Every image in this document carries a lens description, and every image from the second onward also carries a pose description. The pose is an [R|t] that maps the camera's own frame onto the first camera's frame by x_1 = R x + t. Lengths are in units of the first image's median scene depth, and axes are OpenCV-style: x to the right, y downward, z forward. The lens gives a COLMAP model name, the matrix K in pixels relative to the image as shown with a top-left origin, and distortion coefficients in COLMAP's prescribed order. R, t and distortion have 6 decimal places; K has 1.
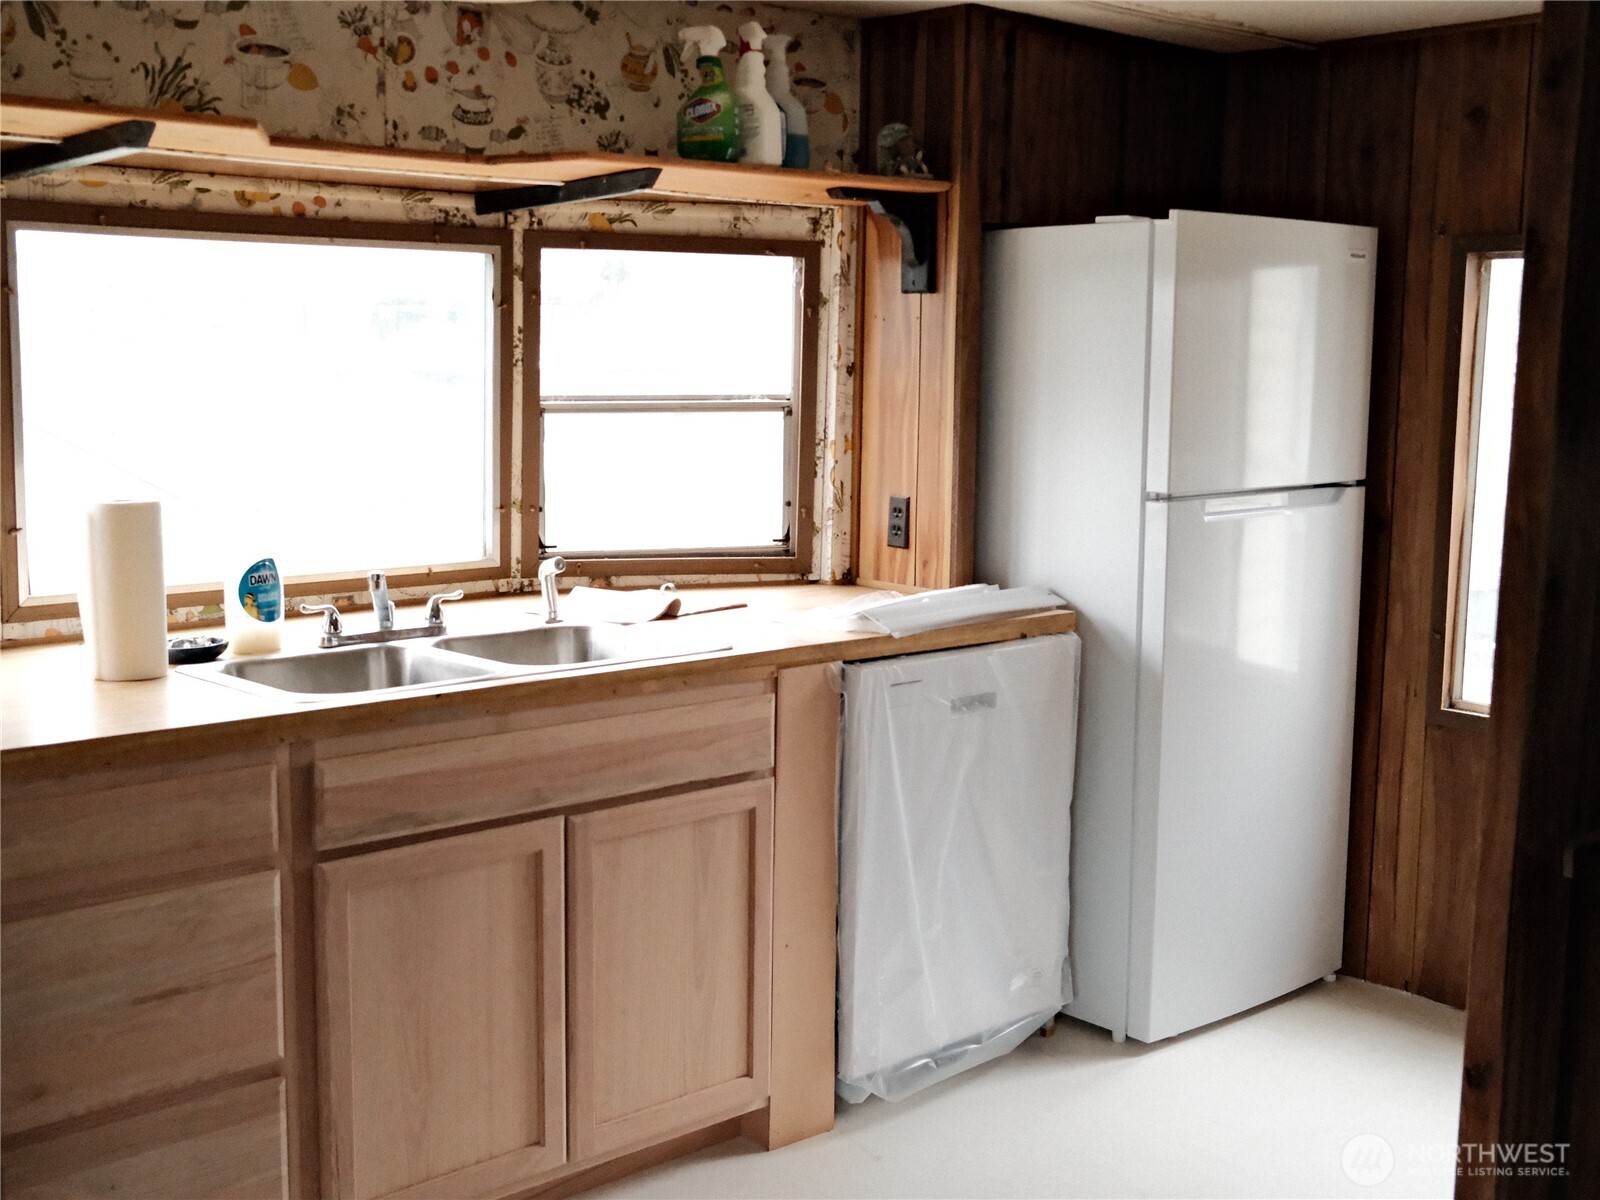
lens RADIAL K [[1842.9, 0, 807.8], [0, 1842.9, 581.4], [0, 0, 1]] dist [-0.005796, 0.000000]
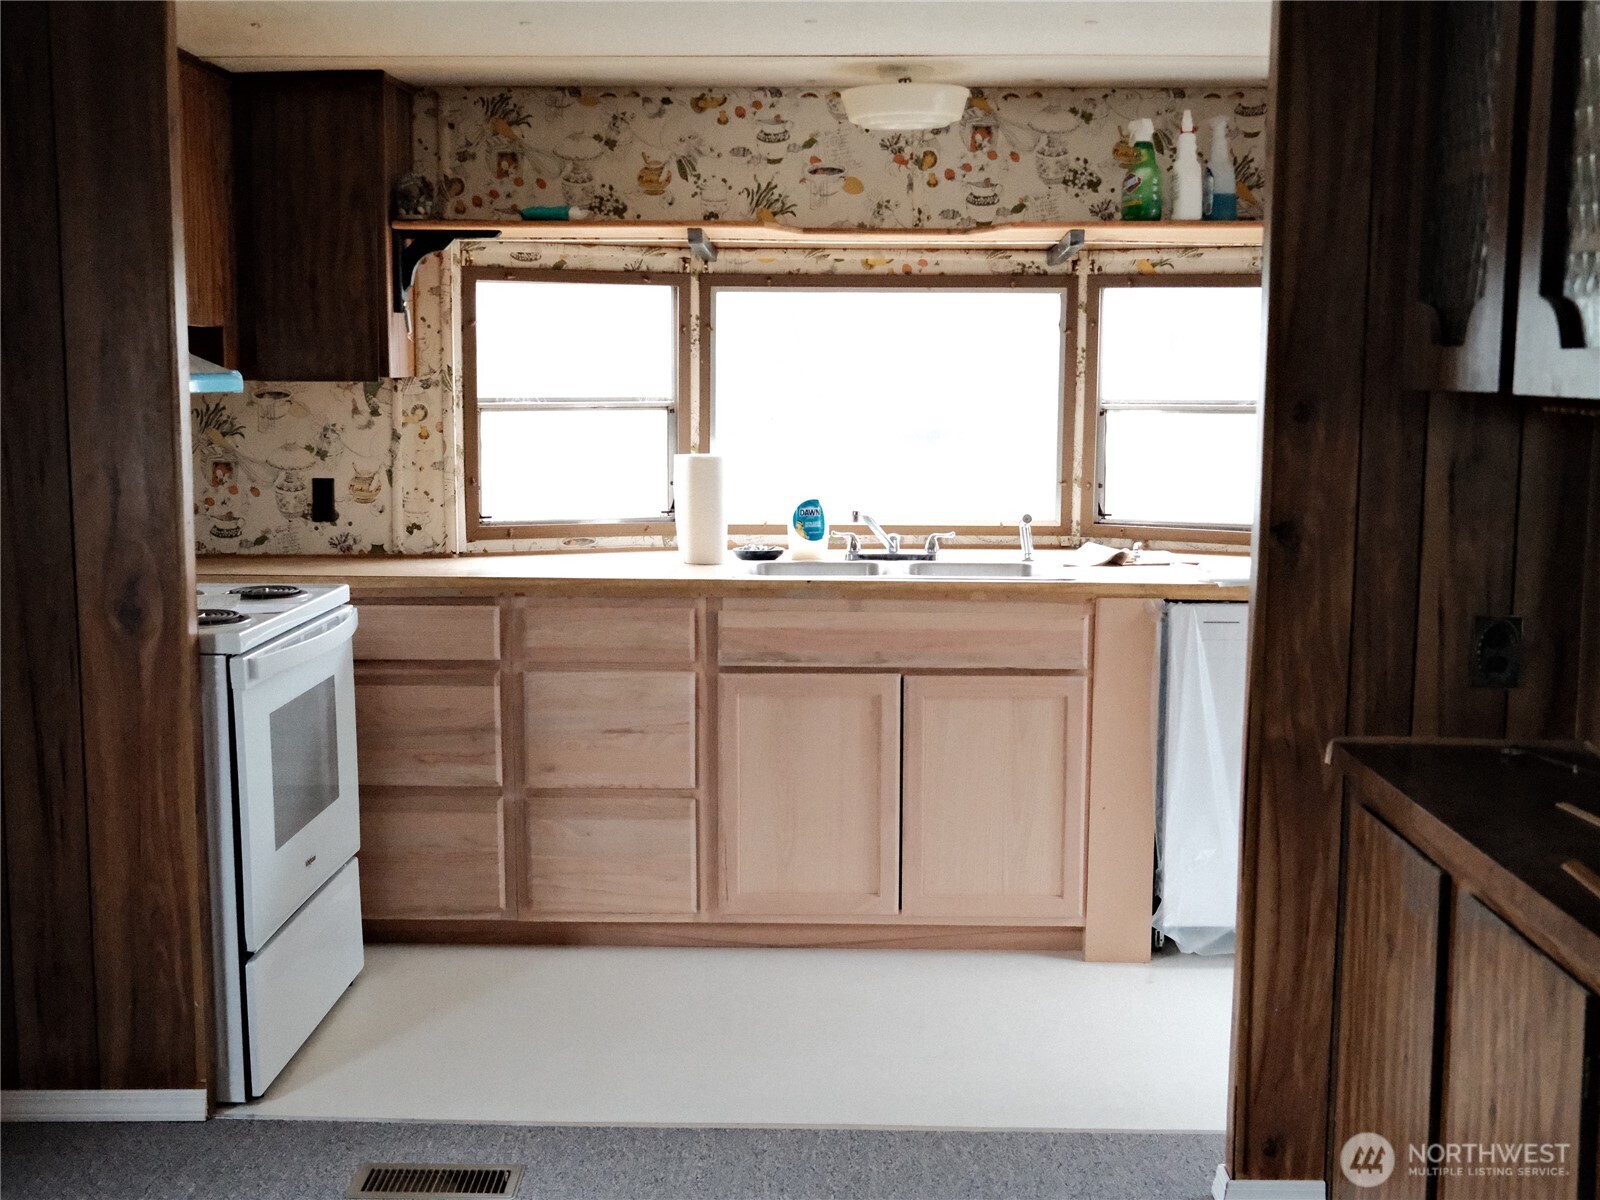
lens RADIAL K [[1842.9, 0, 784.5], [0, 1842.9, 574.5], [0, 0, 1]] dist [-0.005796, 0.000000]
pose [[0.731889, 0.068571, -0.677965, 0.693564], [-0.082311, 0.996535, 0.011933, 0.031763], [0.676434, 0.047070, 0.734997, -0.137316]]
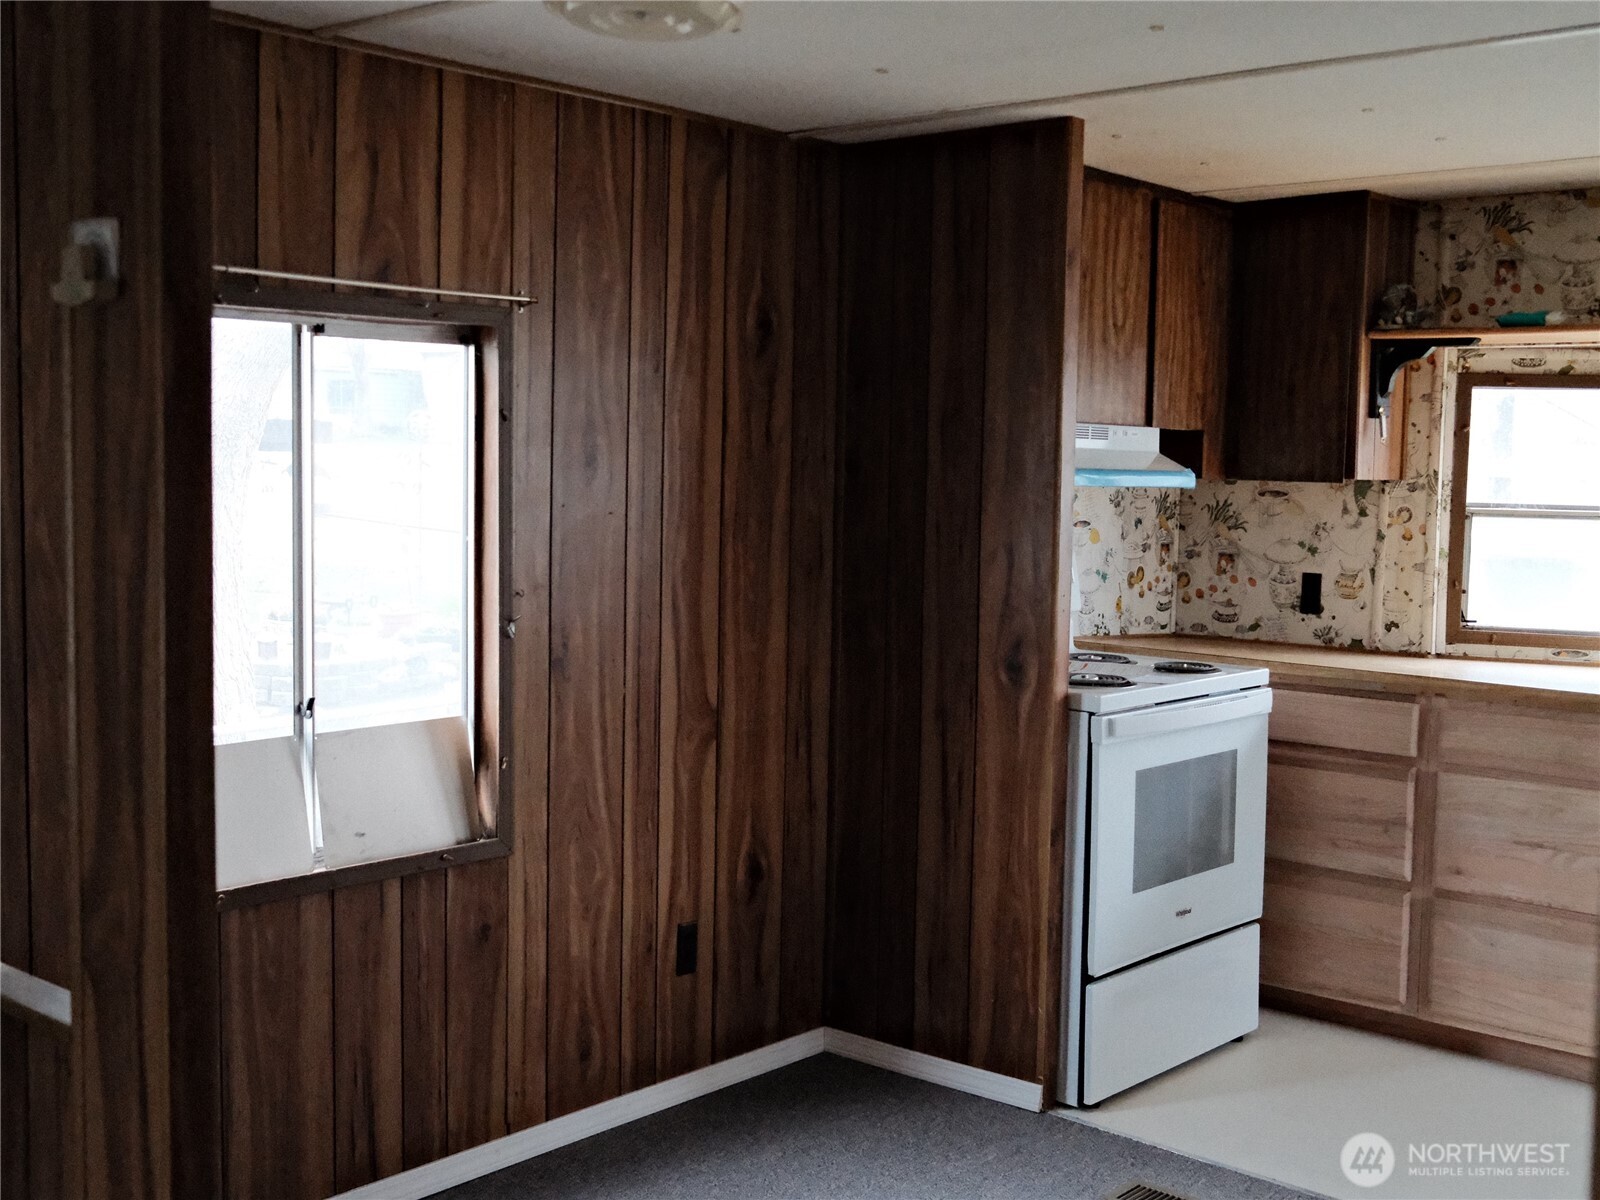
lens RADIAL K [[1842.9, 0, 796.4], [0, 1842.9, 591.8], [0, 0, 1]] dist [-0.005796, 0.000000]
pose [[0.125916, 0.065282, -0.989891, 0.913891], [-0.146532, 0.988111, 0.046525, 0.010388], [0.981159, 0.139193, 0.133985, 0.053070]]
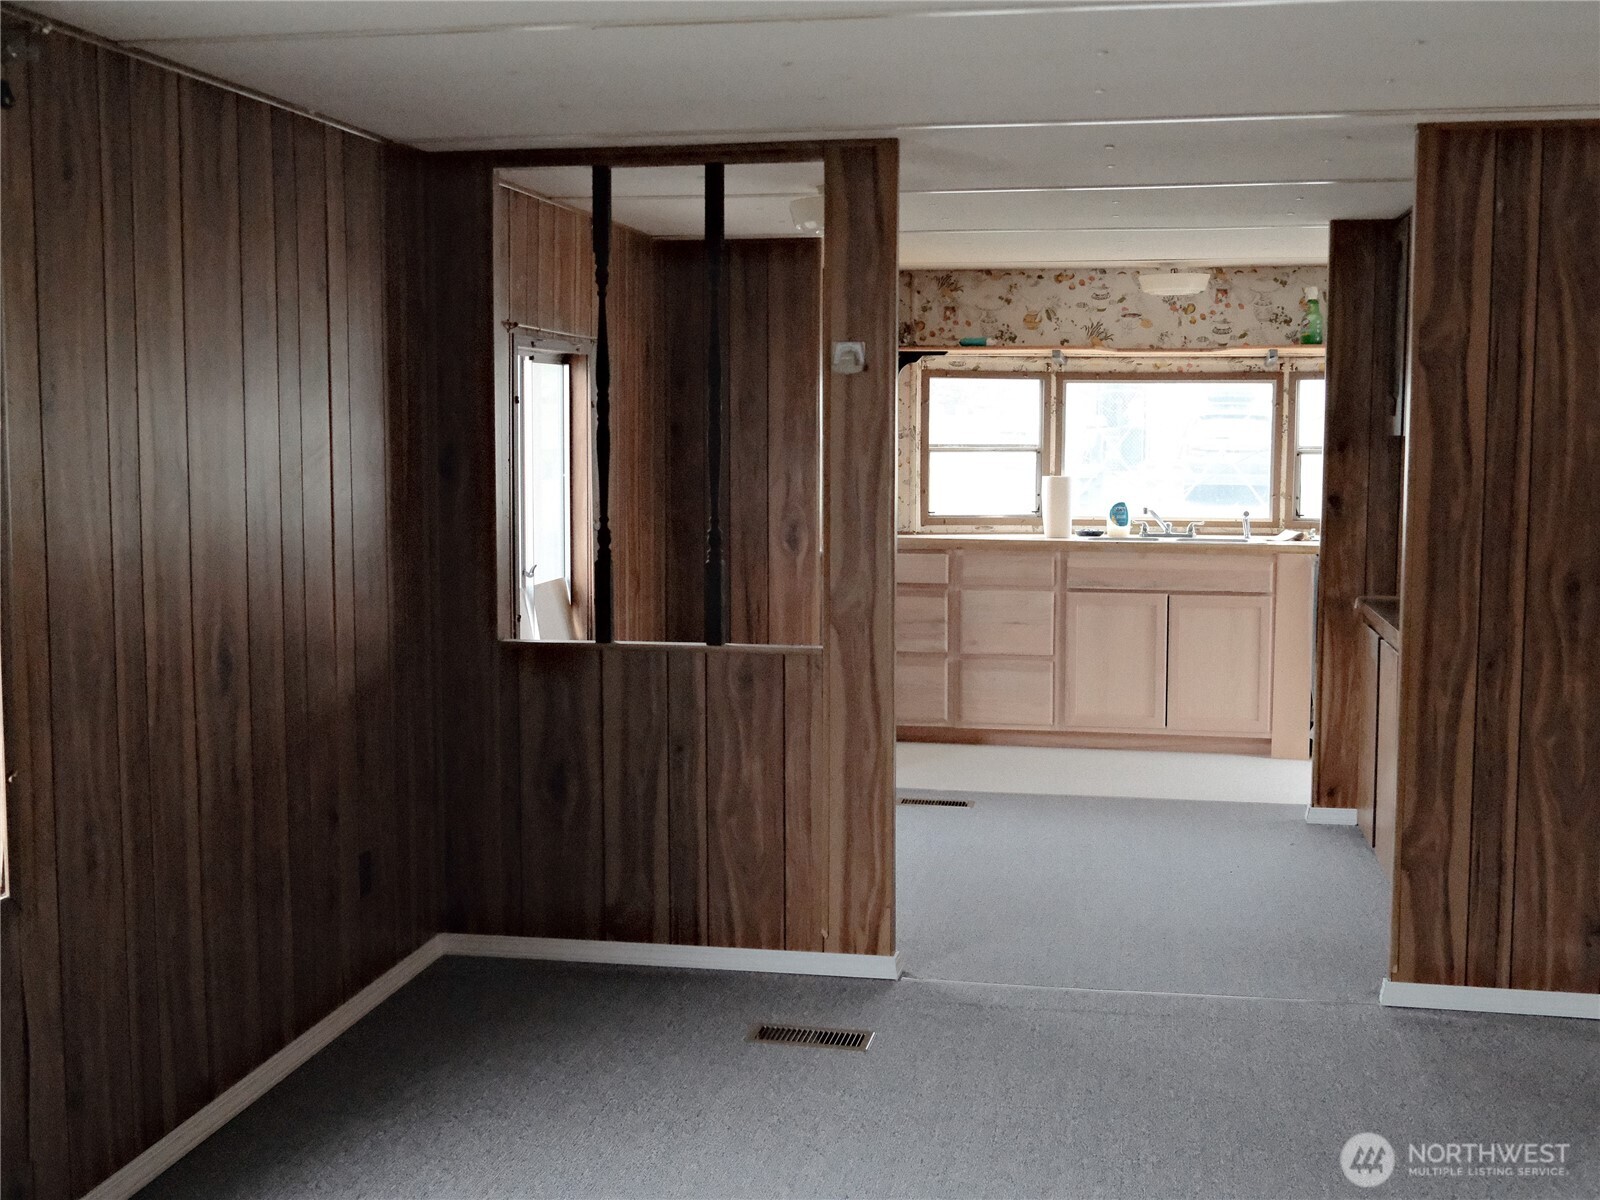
lens RADIAL K [[1842.9, 0, 811.0], [0, 1842.9, 569.8], [0, 0, 1]] dist [-0.005796, 0.000000]
pose [[0.612202, 0.052537, -0.788955, 1.457585], [-0.097900, 0.995149, -0.009700, 0.146191], [0.784618, 0.083176, 0.614375, -0.934527]]
